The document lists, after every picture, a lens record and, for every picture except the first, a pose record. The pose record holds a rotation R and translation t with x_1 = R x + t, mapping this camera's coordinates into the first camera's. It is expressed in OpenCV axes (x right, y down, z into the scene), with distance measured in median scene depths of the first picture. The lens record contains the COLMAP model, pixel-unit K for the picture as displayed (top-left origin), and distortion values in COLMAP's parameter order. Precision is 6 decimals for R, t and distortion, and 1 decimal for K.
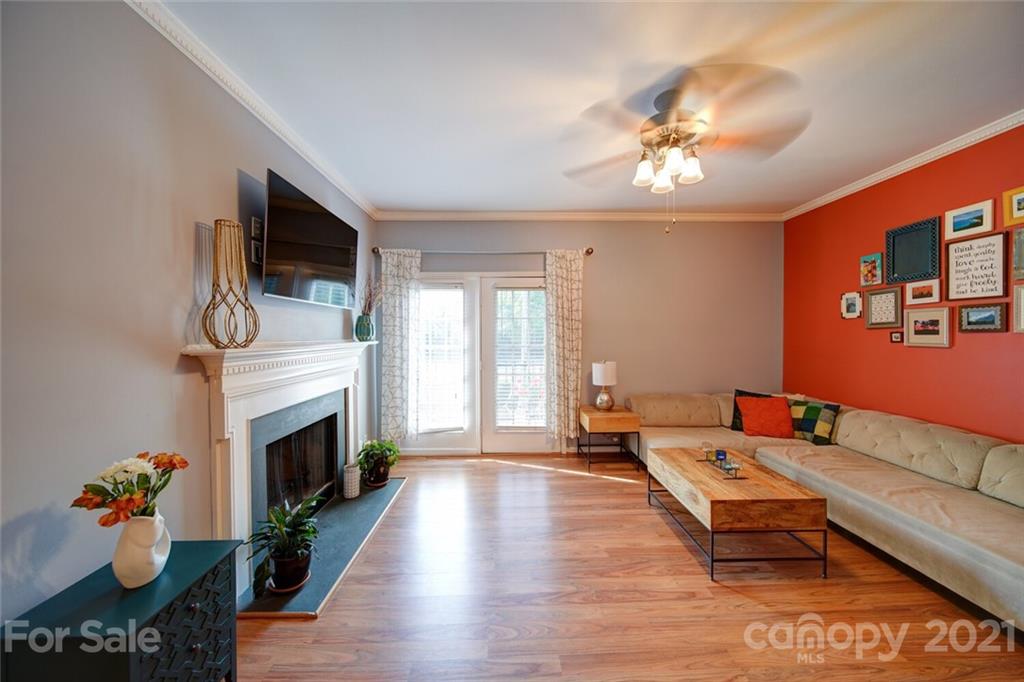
lens RADIAL K [[361.5, 0, 513.8], [0, 361.5, 340.3], [0, 0, 1]] dist [0.002286, -0.001664]
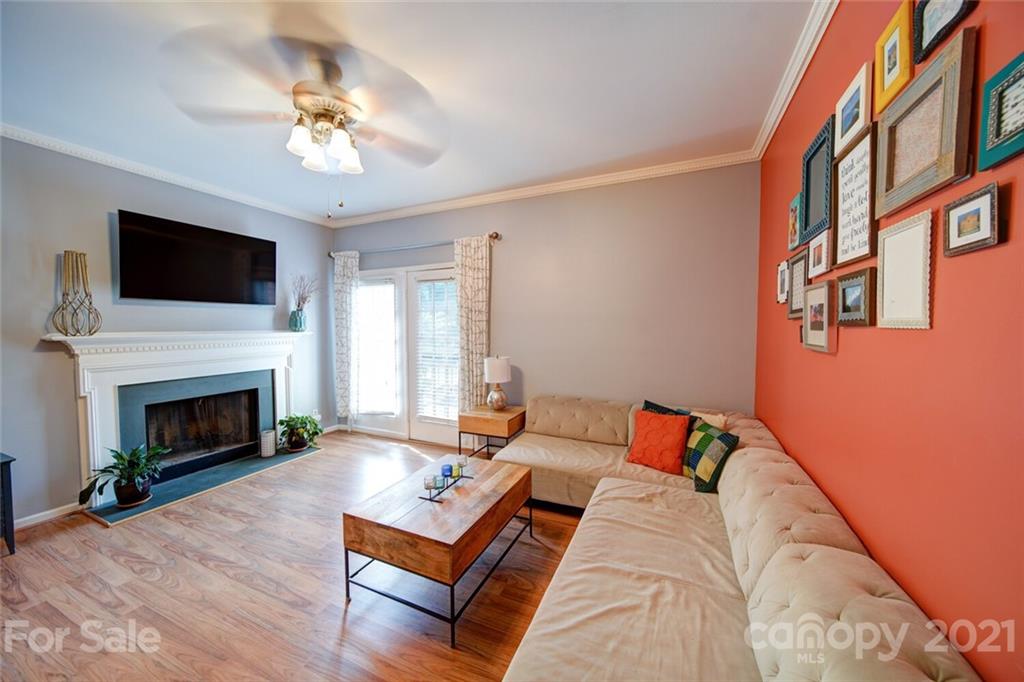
lens RADIAL K [[361.5, 0, 513.8], [0, 361.5, 340.3], [0, 0, 1]] dist [0.002286, -0.001664]
pose [[0.900545, 0.019681, -0.434317, 0.778474], [-0.008350, 0.999574, 0.027981, -0.009691], [0.434683, -0.021572, 0.900325, 0.227326]]
